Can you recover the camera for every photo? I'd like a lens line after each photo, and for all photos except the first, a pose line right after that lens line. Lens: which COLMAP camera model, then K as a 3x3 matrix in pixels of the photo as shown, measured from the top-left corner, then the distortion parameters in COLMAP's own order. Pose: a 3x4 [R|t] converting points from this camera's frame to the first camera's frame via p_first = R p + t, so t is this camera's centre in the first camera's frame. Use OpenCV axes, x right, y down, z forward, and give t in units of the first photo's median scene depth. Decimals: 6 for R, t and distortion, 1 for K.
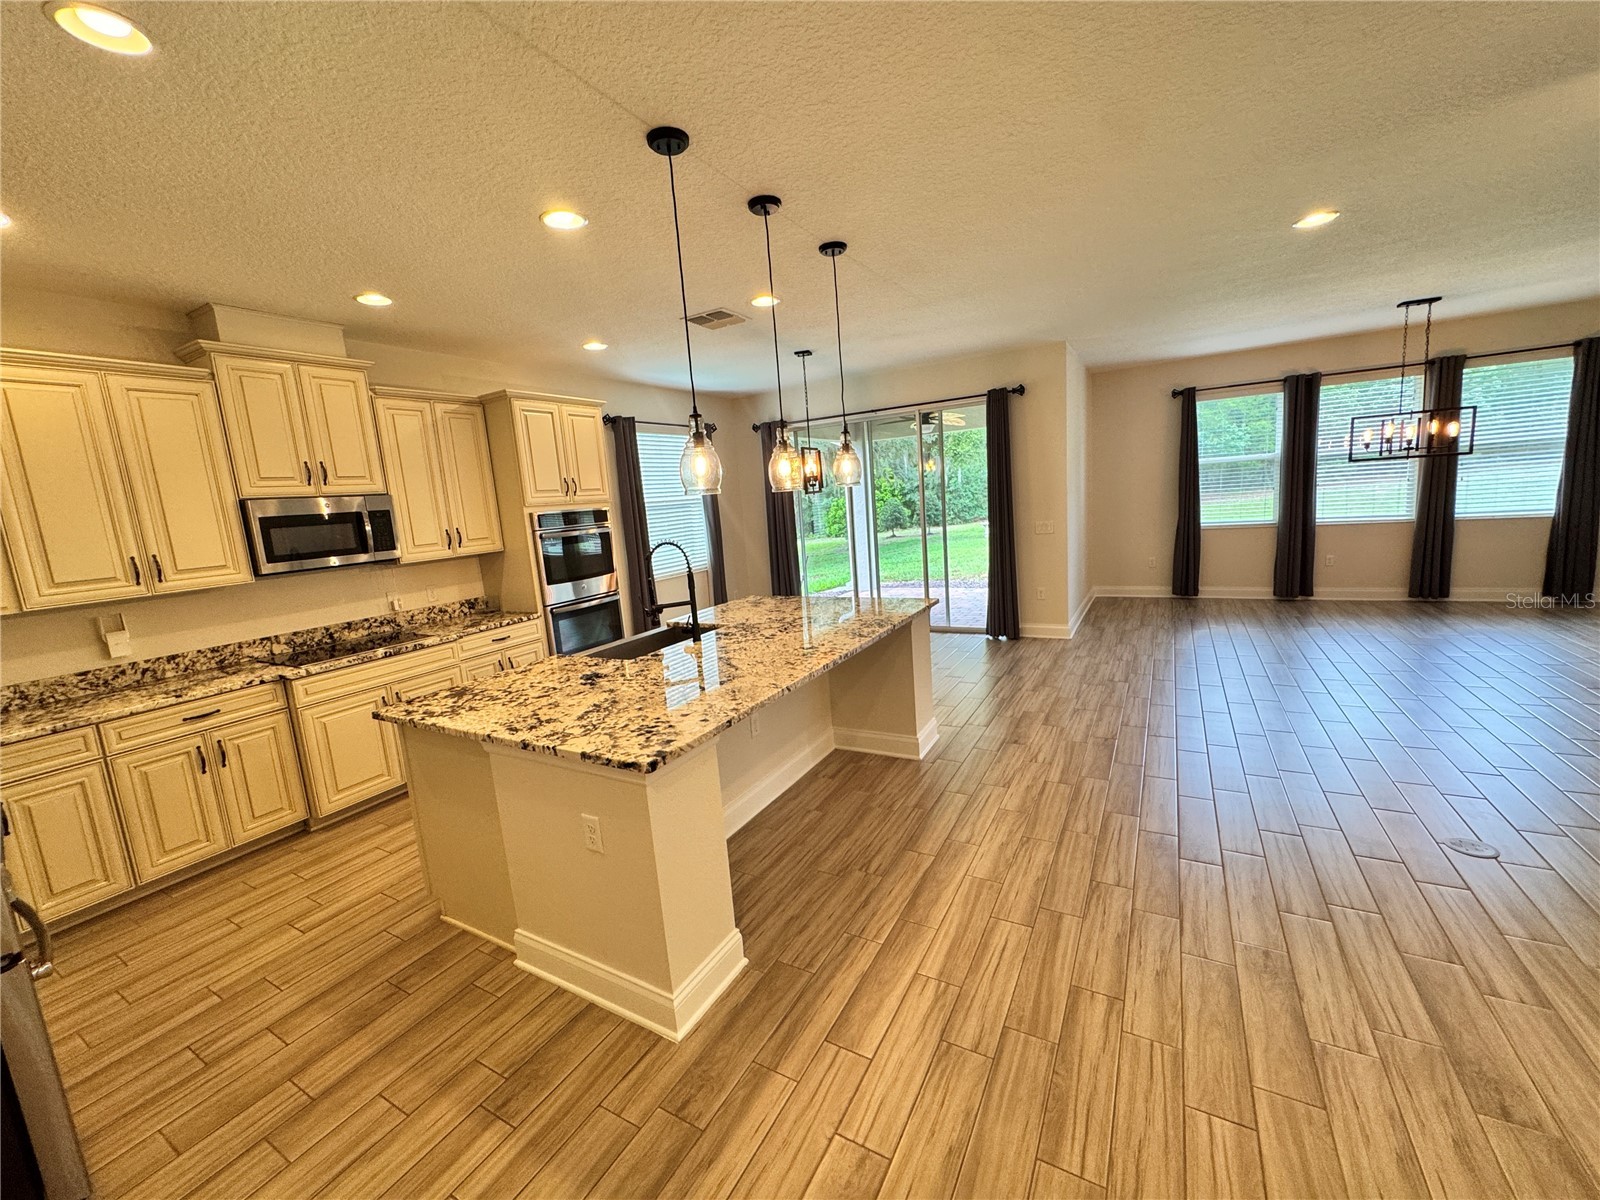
lens RADIAL K [[640.4, 0, 800.0], [0, 640.4, 595.4], [0, 0, 1]] dist [-0.003415, 0.000347]
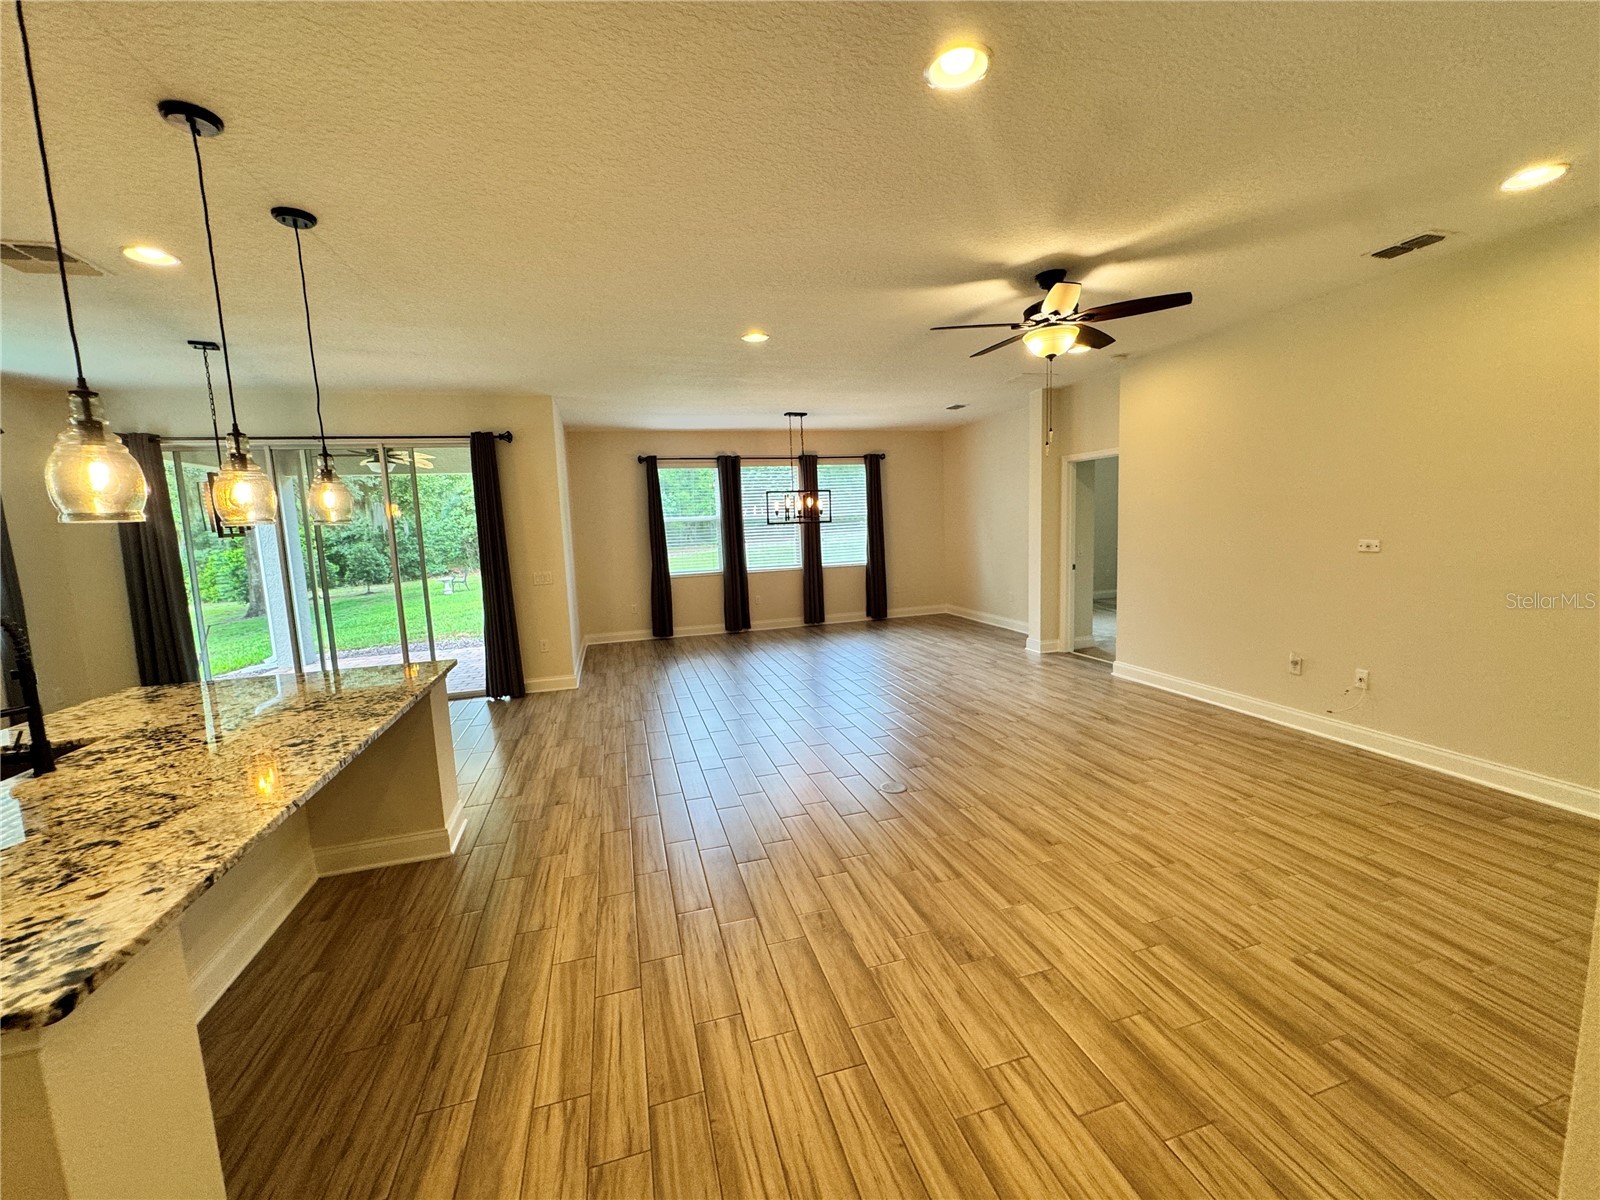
lens RADIAL K [[640.4, 0, 800.0], [0, 640.4, 595.4], [0, 0, 1]] dist [-0.003415, 0.000347]
pose [[0.695457, -0.037975, 0.717563, -0.077761], [0.099290, 0.994102, -0.043621, 0.002955], [-0.711675, 0.101584, 0.695126, 0.065581]]
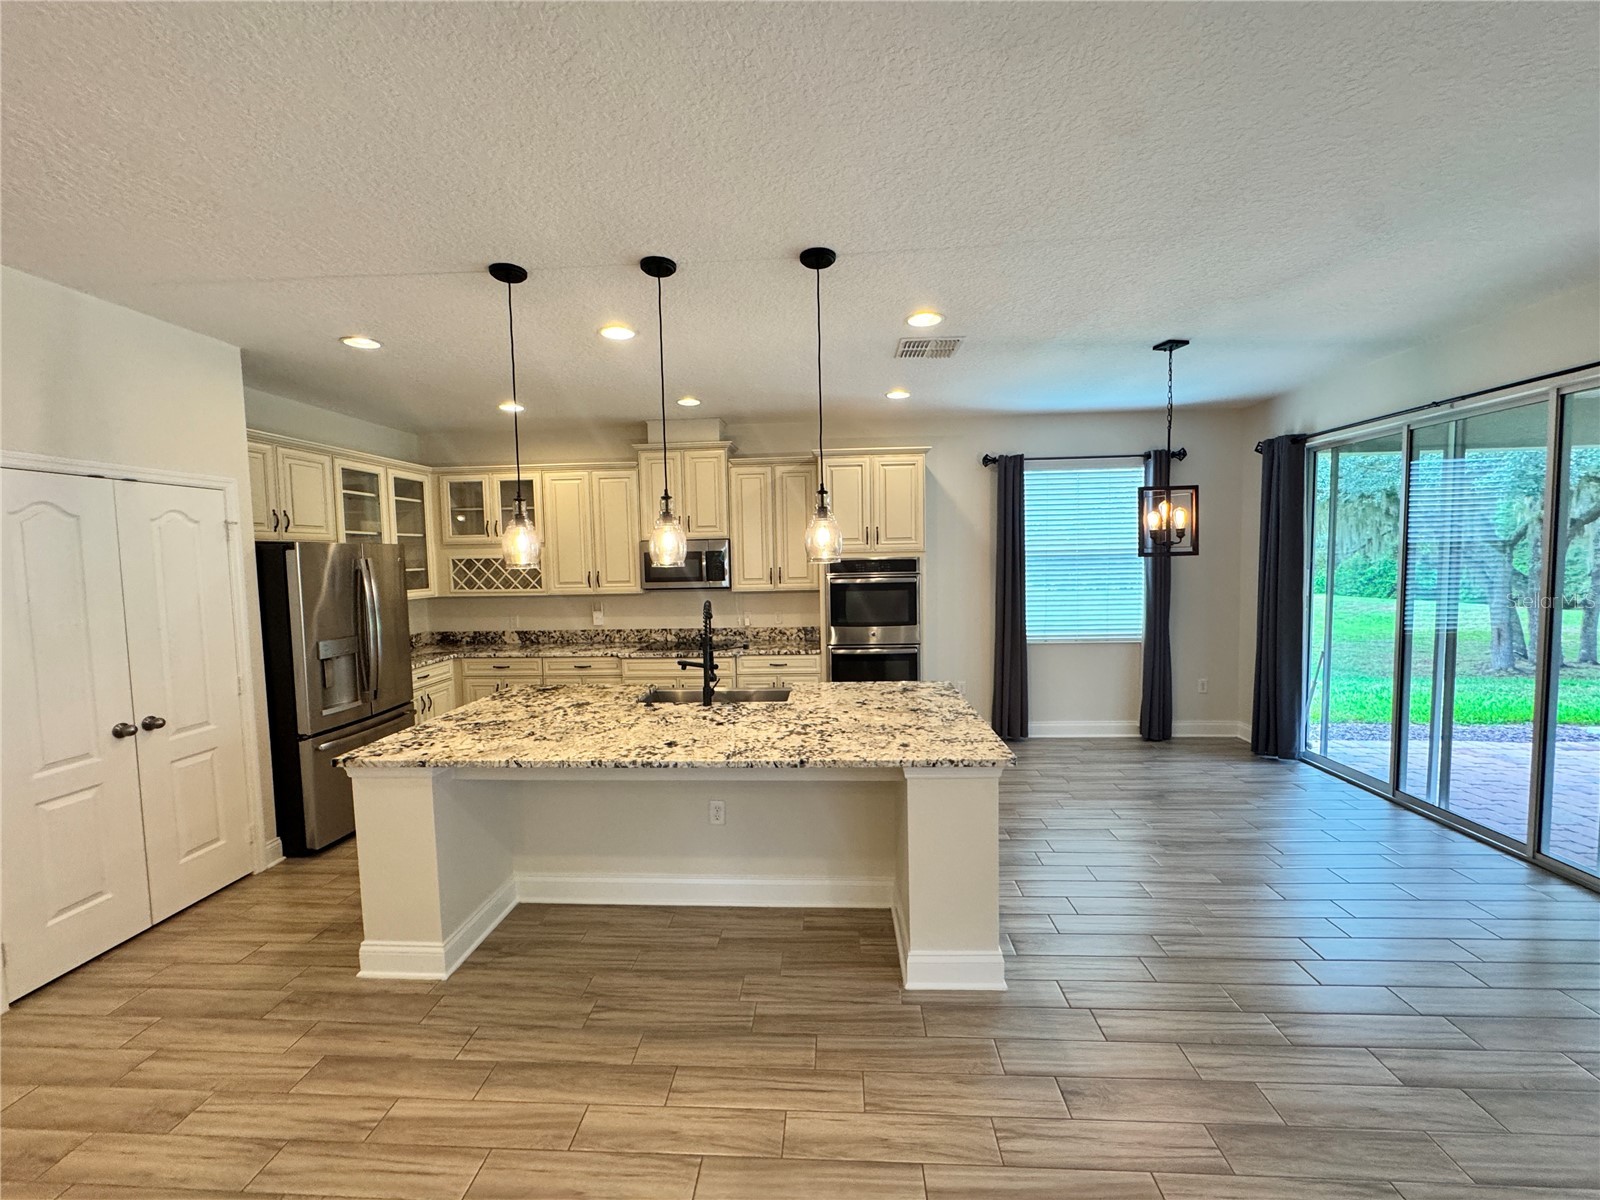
lens RADIAL K [[639.7, 0, 800.2], [0, 639.7, 597.8], [0, 0, 1]] dist [-0.004558, 0.000906]
pose [[0.443386, 0.126250, -0.887395, 0.644129], [-0.150361, 0.986478, 0.065218, -0.152170], [0.883629, 0.104513, 0.456373, 0.556890]]
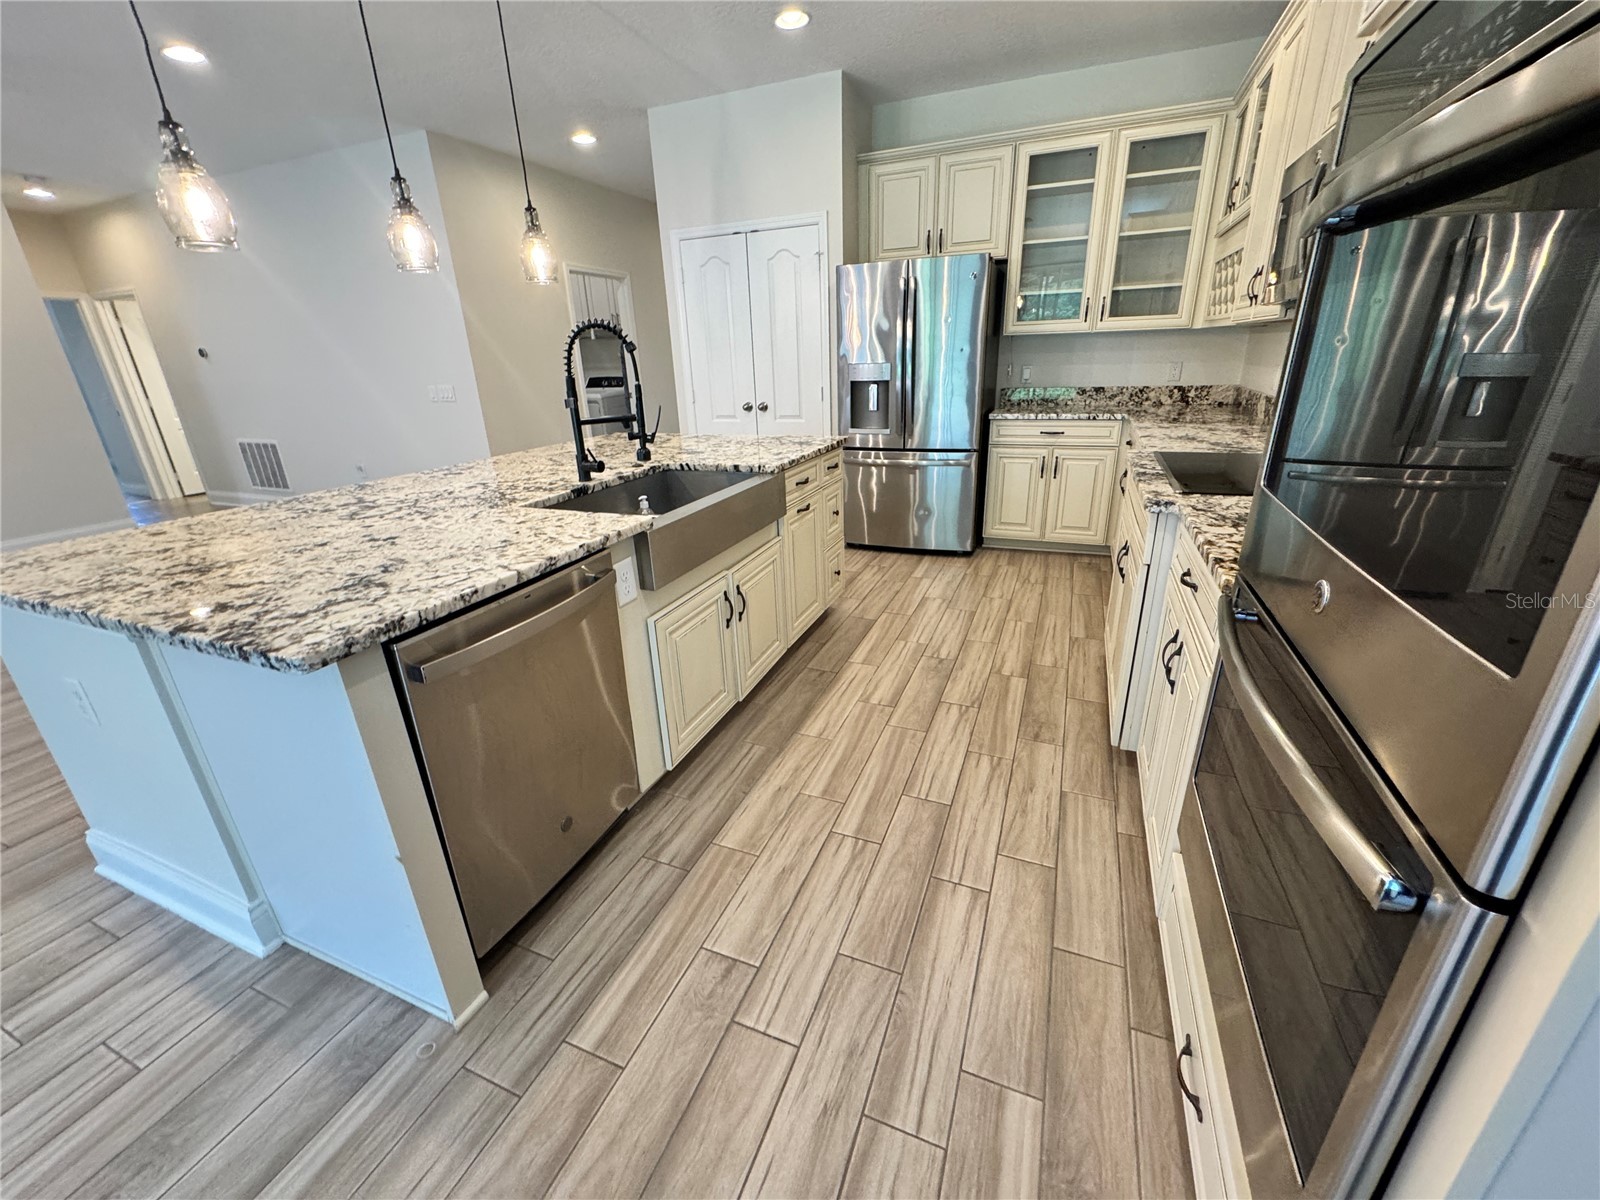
lens RADIAL K [[639.7, 0, 800.2], [0, 639.7, 597.8], [0, 0, 1]] dist [-0.004558, 0.000906]
pose [[-0.985875, 0.148438, -0.077567, -0.265009], [0.089678, 0.859007, 0.504048, -0.127527], [0.141450, 0.489972, -0.860186, 1.432862]]
